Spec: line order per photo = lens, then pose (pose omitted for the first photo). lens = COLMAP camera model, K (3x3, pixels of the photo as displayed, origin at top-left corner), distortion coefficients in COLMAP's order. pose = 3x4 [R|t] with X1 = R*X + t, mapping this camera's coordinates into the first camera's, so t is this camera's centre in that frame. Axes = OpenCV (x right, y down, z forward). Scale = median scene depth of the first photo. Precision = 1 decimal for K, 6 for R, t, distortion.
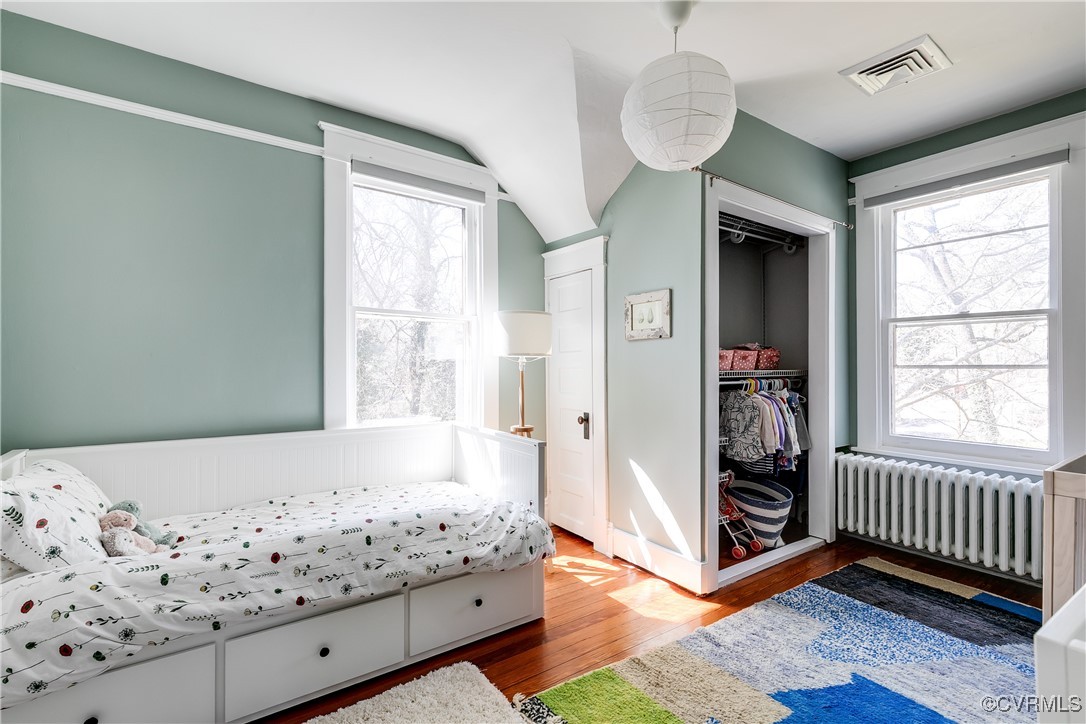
lens RADIAL K [[488.8, 0, 550.3], [0, 488.8, 363.5], [0, 0, 1]] dist [-0.000032, -0.000214]
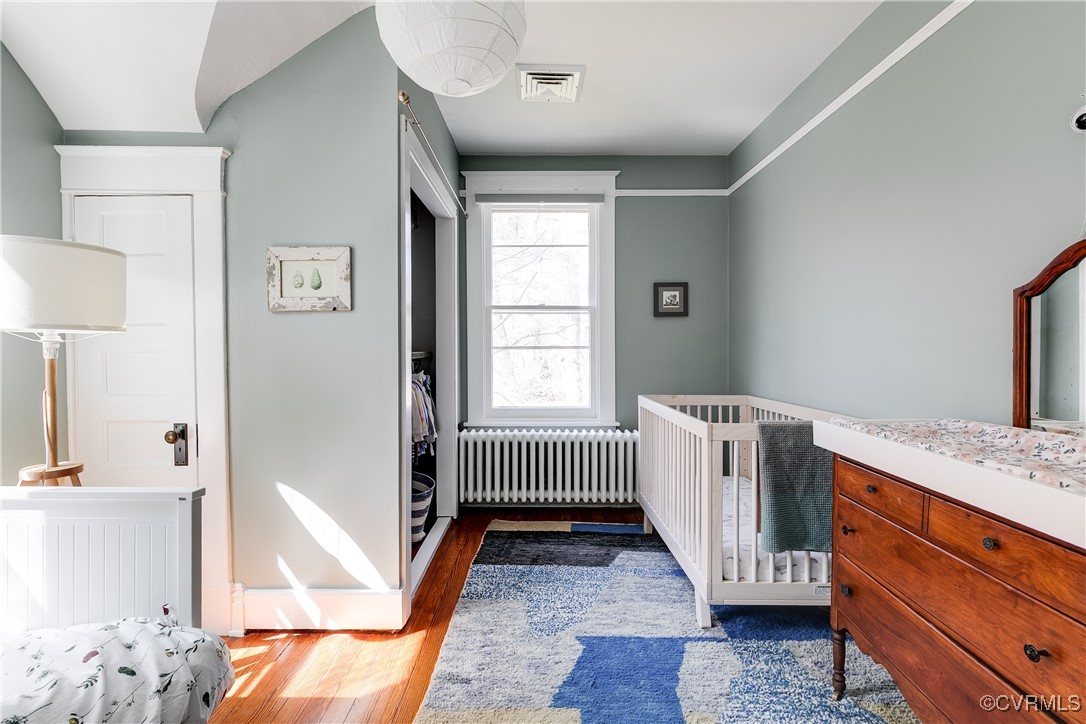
lens RADIAL K [[488.1, 0, 542.1], [0, 488.1, 349.1], [0, 0, 1]] dist [0.008244, -0.000393]
pose [[0.585451, -0.006645, 0.810680, -0.182758], [0.000229, 0.999968, 0.008032, 0.000372], [-0.810708, -0.004517, 0.585434, 0.288609]]
